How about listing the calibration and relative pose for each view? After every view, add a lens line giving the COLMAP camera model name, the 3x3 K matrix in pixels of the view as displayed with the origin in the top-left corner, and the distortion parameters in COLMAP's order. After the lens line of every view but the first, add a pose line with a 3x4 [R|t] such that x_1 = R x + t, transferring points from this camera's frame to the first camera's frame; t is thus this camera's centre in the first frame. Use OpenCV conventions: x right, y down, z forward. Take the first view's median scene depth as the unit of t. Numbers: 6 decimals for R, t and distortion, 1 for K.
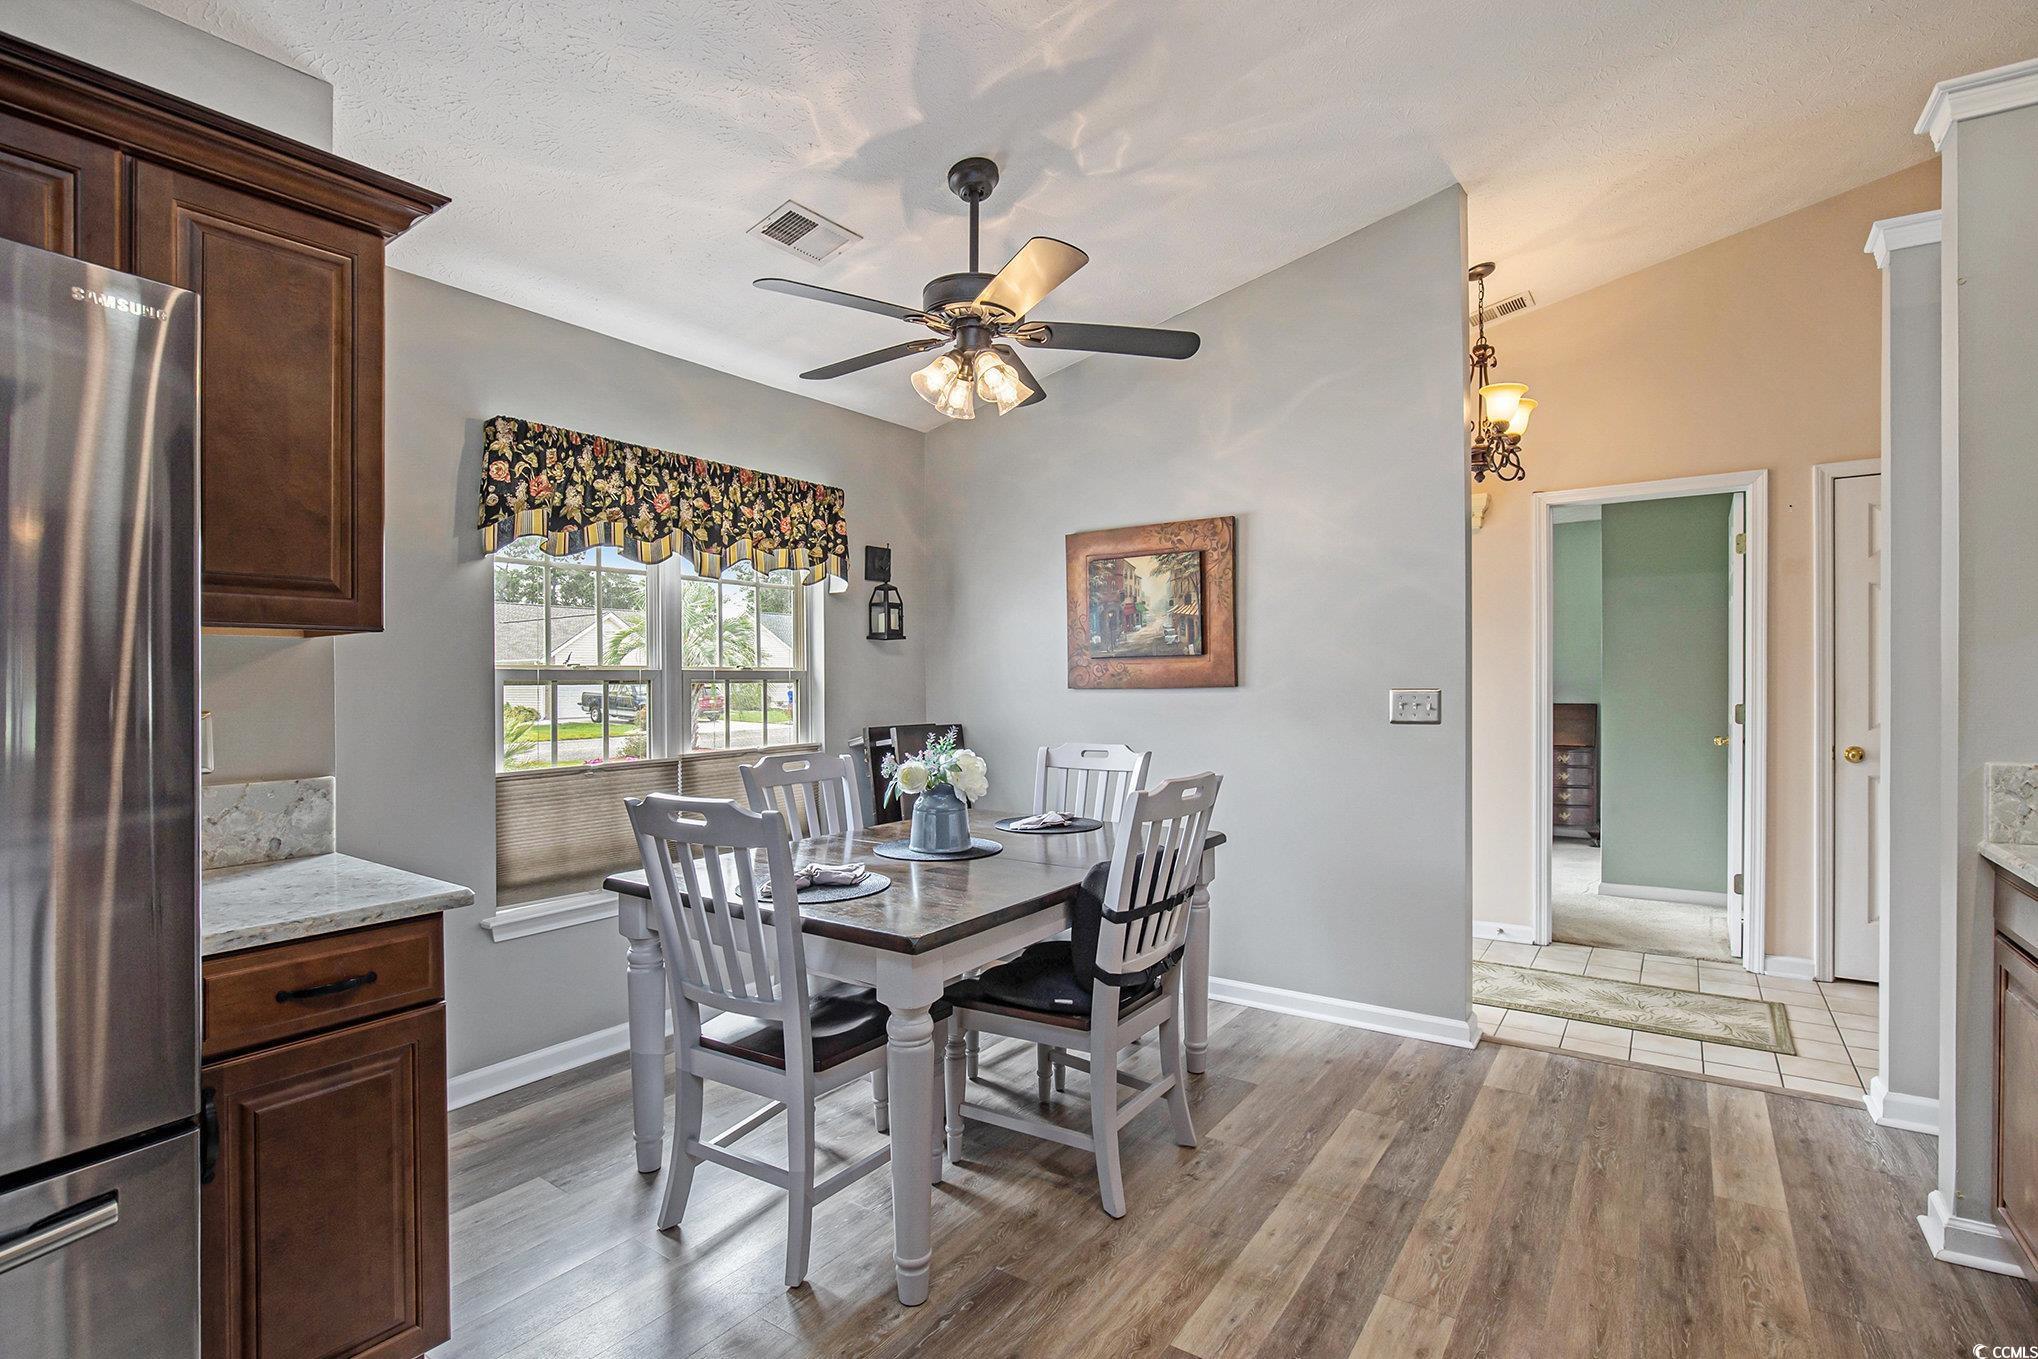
lens RADIAL K [[939.5, 0, 1052.3], [0, 939.5, 678.1], [0, 0, 1]] dist [-0.002382, -0.000335]
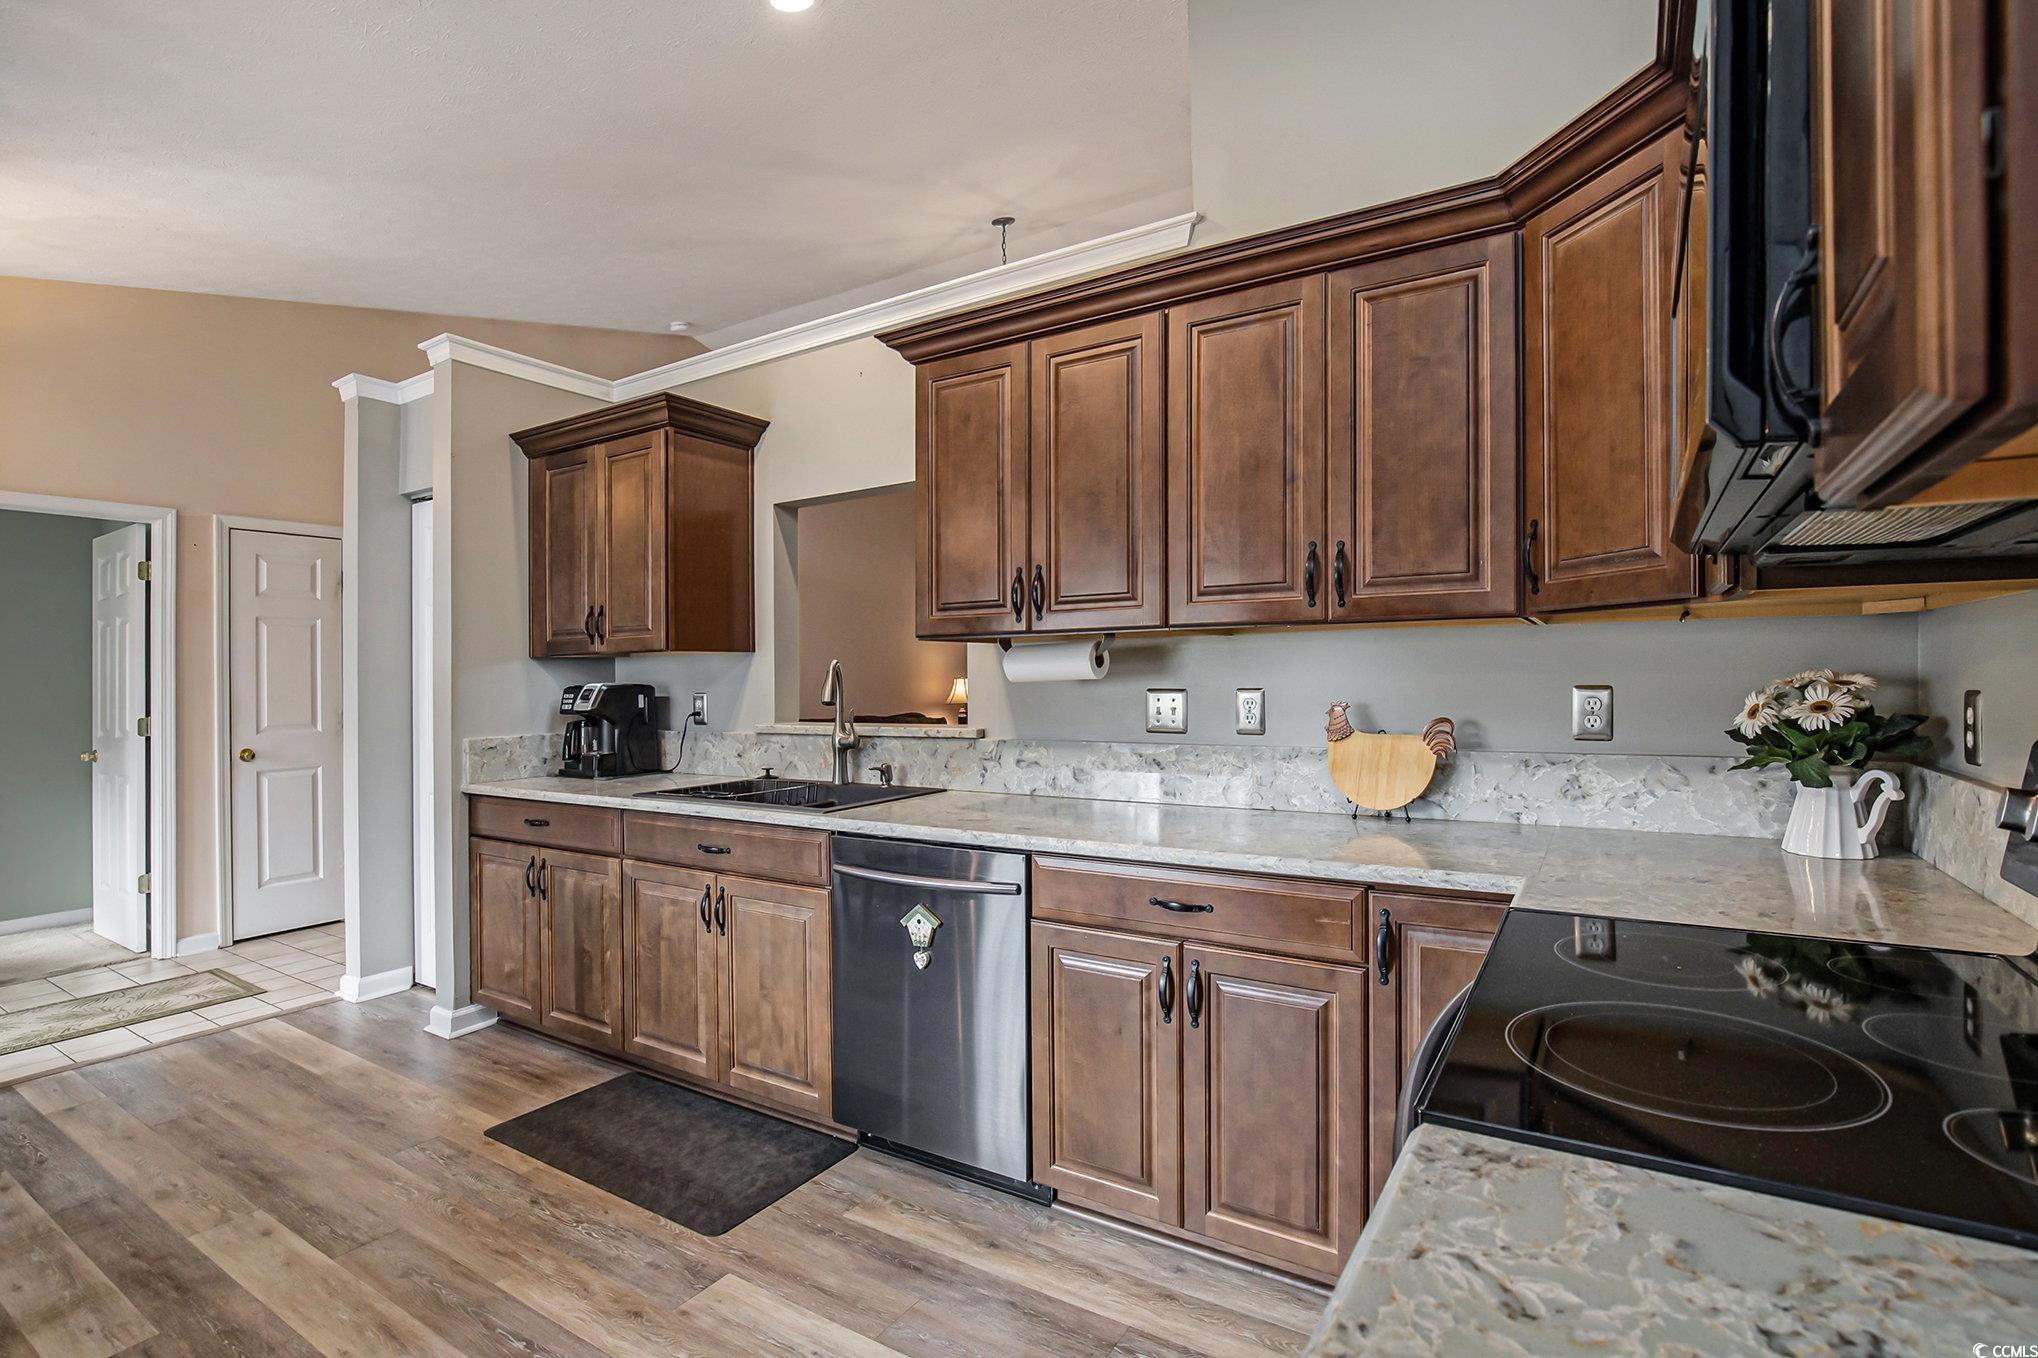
lens RADIAL K [[942.1, 0, 1040.9], [0, 942.1, 682.7], [0, 0, 1]] dist [-0.030111, 0.000493]
pose [[-0.045249, 0.005481, 0.998961, -0.532438], [0.011765, 0.999919, -0.004953, 0.006184], [-0.998906, 0.011529, -0.045310, 0.013974]]
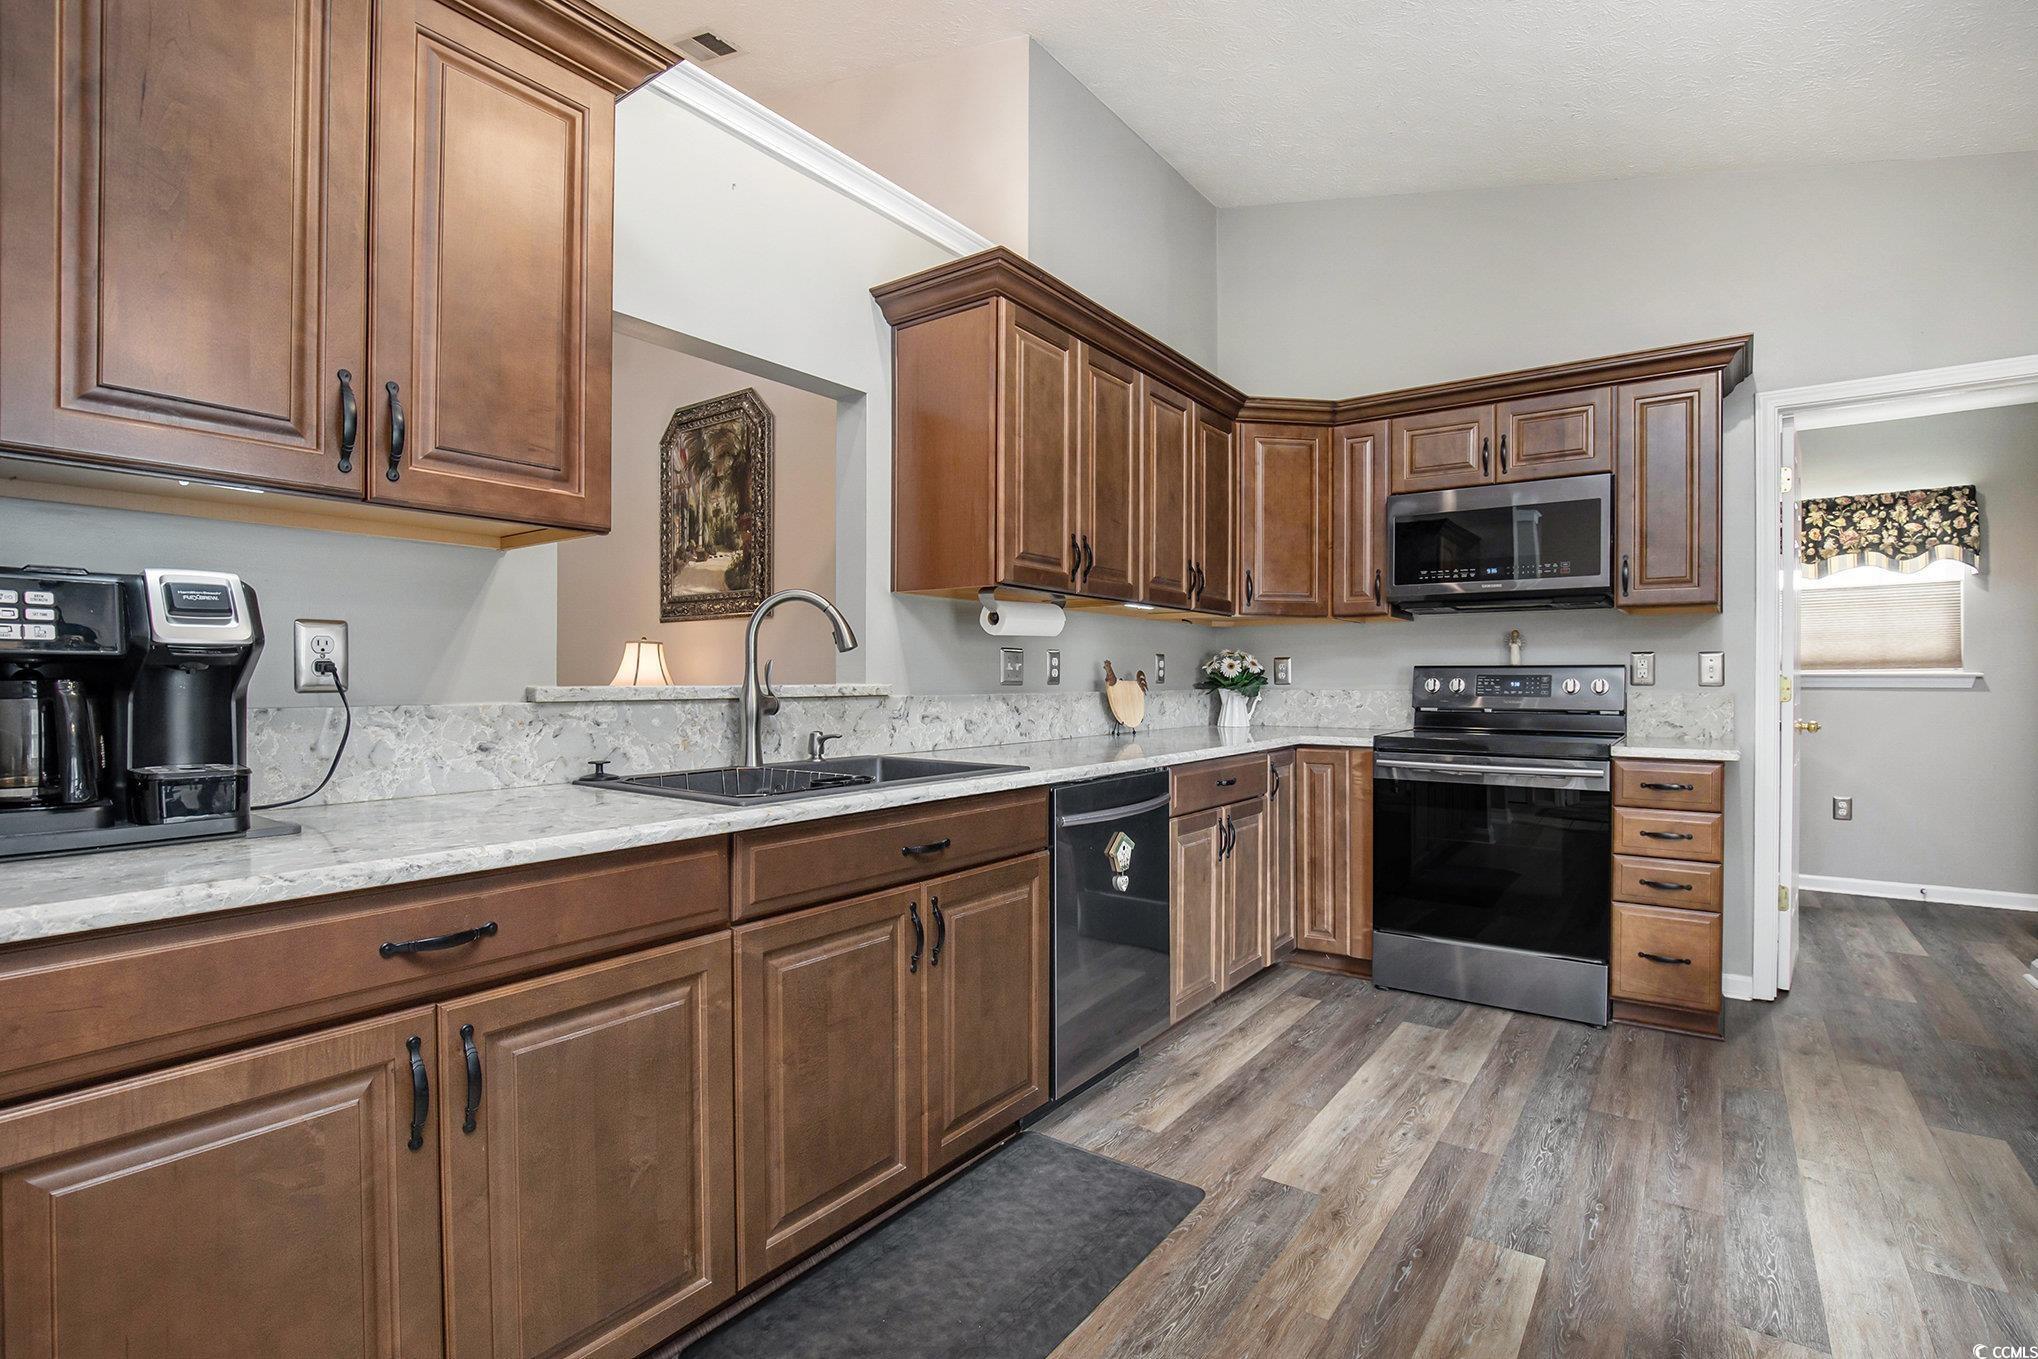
lens RADIAL K [[942.1, 0, 1040.9], [0, 942.1, 683.2], [0, 0, 1]] dist [-0.030111, 0.000493]
pose [[-0.999467, 0.003588, 0.032453, 0.331073], [0.003722, 0.999985, 0.004082, 0.046493], [-0.032438, 0.004200, -0.999465, 0.974412]]
